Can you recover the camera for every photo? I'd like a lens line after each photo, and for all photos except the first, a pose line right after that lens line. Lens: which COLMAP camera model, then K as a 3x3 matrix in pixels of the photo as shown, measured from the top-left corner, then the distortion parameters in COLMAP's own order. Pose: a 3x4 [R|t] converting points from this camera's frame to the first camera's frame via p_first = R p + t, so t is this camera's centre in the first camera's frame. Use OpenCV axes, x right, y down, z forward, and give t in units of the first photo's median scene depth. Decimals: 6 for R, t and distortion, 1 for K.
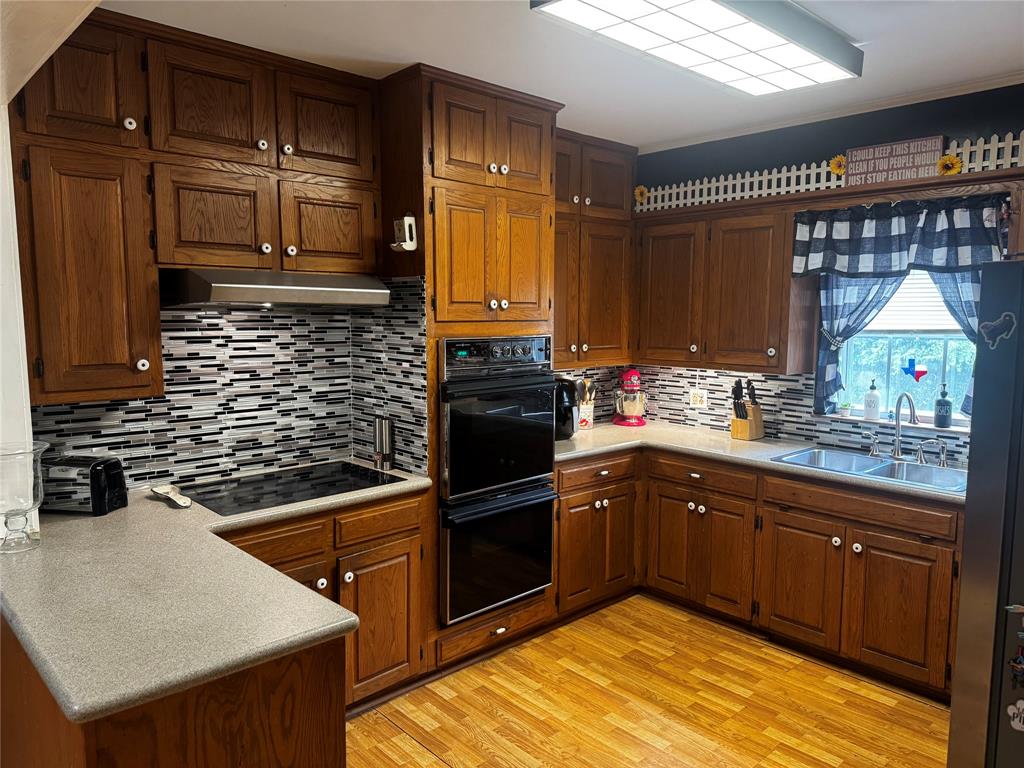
lens RADIAL K [[722.1, 0, 508.9], [0, 722.1, 389.2], [0, 0, 1]] dist [0.039704, -0.050852]
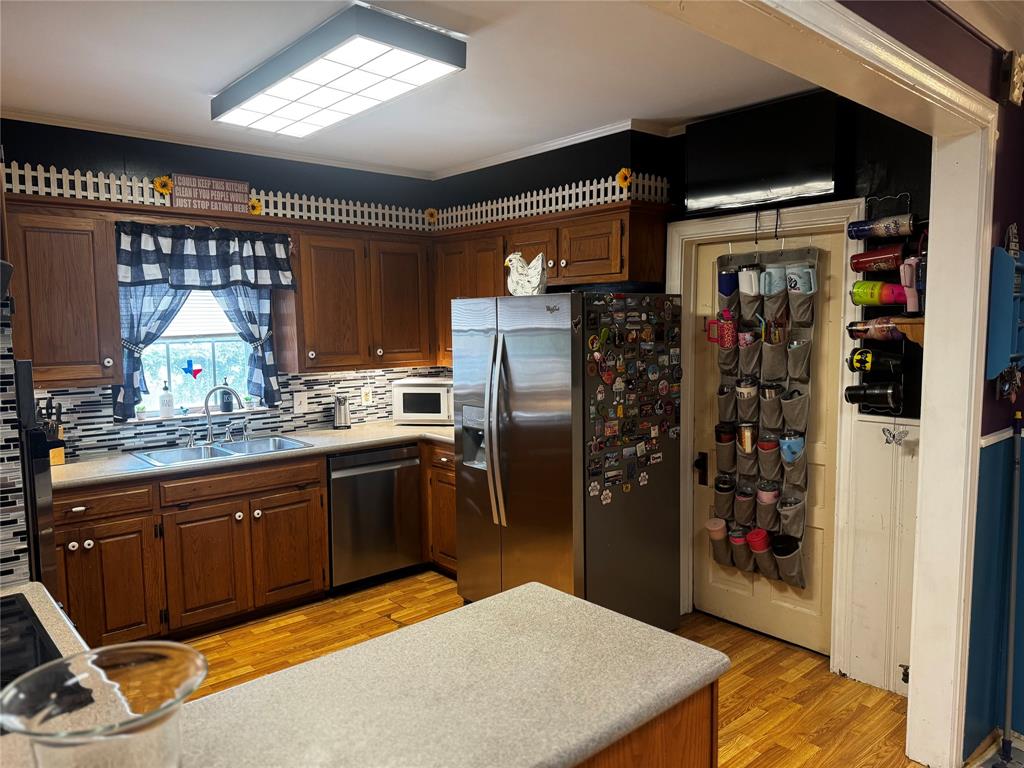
lens RADIAL K [[722.1, 0, 521.8], [0, 722.1, 389.3], [0, 0, 1]] dist [0.039704, -0.050852]
pose [[0.003311, -0.100531, 0.994928, -0.662216], [0.119257, 0.987873, 0.099421, -0.051157], [-0.992858, 0.118323, 0.015260, 0.491487]]
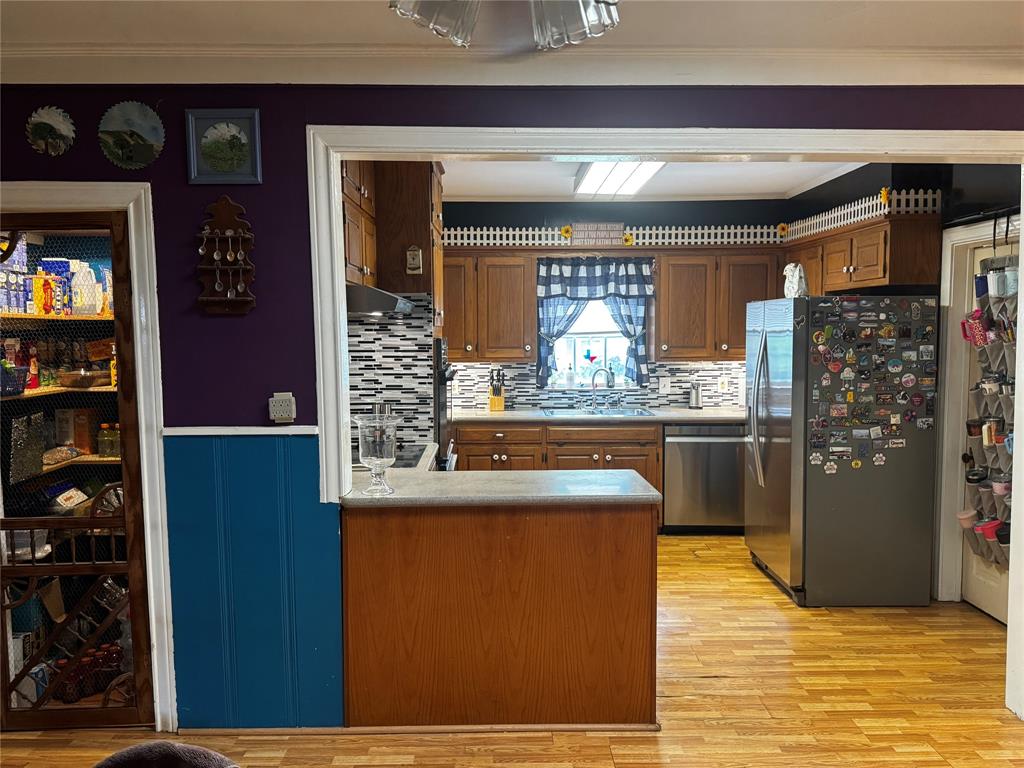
lens RADIAL K [[821.7, 0, 498.6], [0, 821.7, 399.8], [0, 0, 1]] dist [0.030748, -0.023943]
pose [[0.671264, -0.070780, 0.737831, -1.050022], [0.089427, 0.995892, 0.014178, 0.029809], [-0.735804, 0.056465, 0.674836, -0.116263]]
